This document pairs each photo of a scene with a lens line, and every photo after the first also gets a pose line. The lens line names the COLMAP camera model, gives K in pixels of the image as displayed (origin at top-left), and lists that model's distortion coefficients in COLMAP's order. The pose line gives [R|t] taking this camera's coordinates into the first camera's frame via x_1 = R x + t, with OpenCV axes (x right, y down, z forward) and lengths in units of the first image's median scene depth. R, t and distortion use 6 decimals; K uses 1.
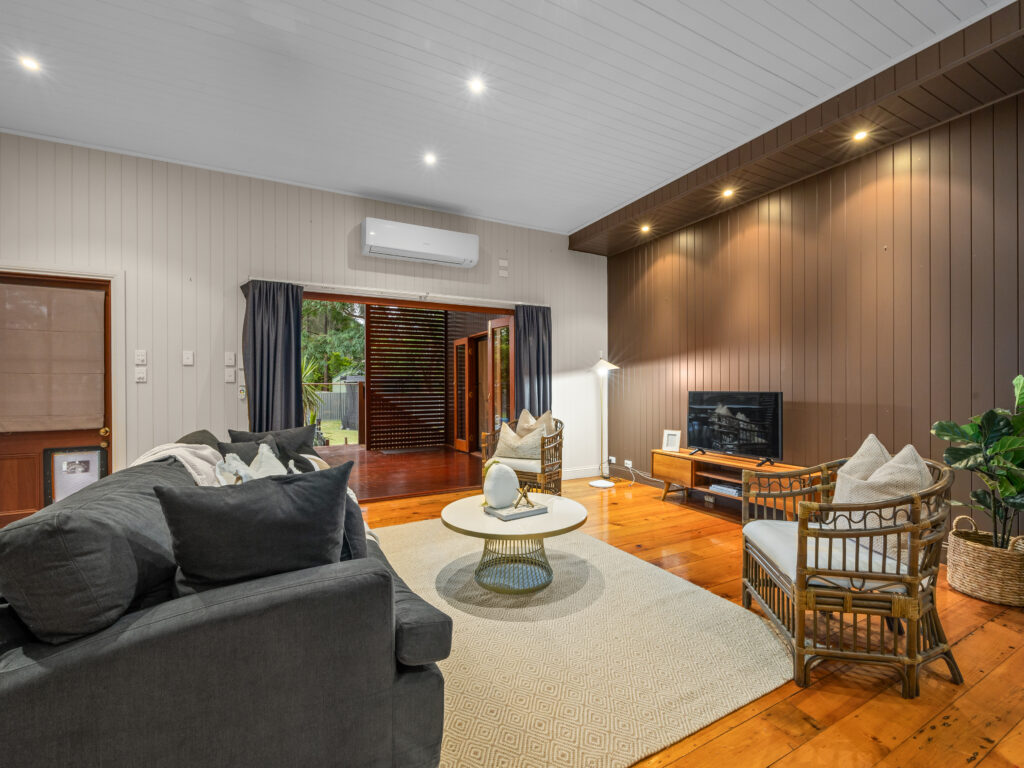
lens RADIAL K [[444.9, 0, 509.4], [0, 444.9, 385.5], [0, 0, 1]] dist [0.000626, -0.000381]
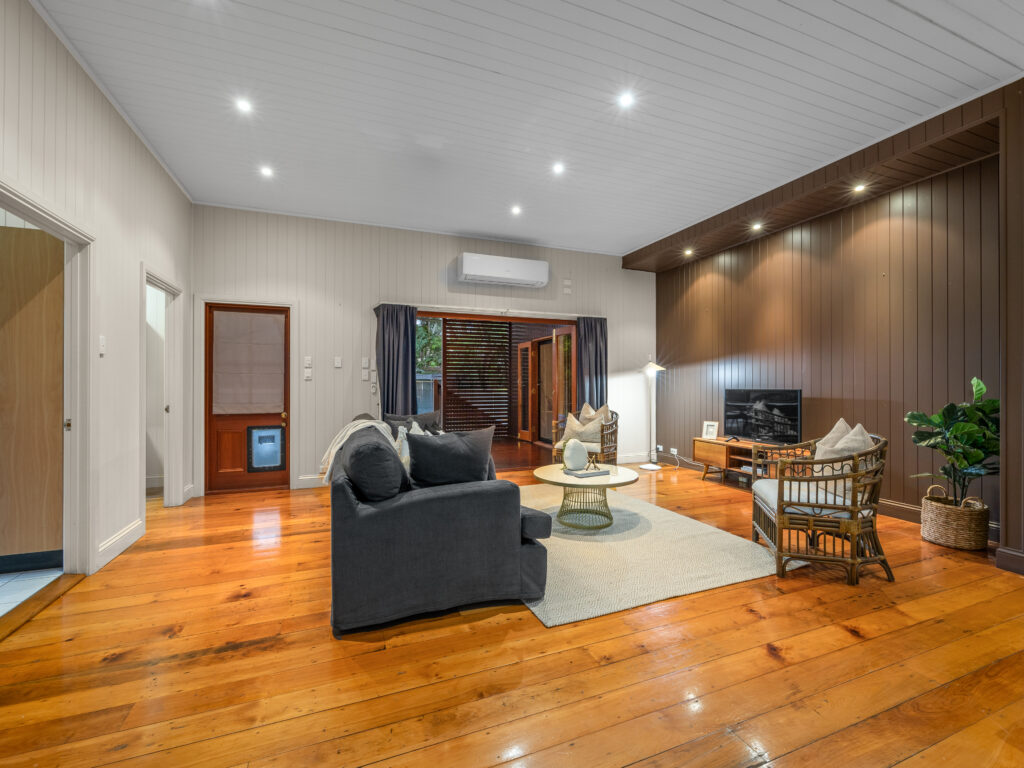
lens RADIAL K [[440.6, 0, 511.0], [0, 440.6, 382.1], [0, 0, 1]] dist [0.000738, 0.000074]
pose [[0.994518, 0.003748, -0.104495, -0.056662], [-0.004105, 0.999986, -0.003198, 0.001135], [0.104482, 0.003609, 0.994520, -0.294599]]
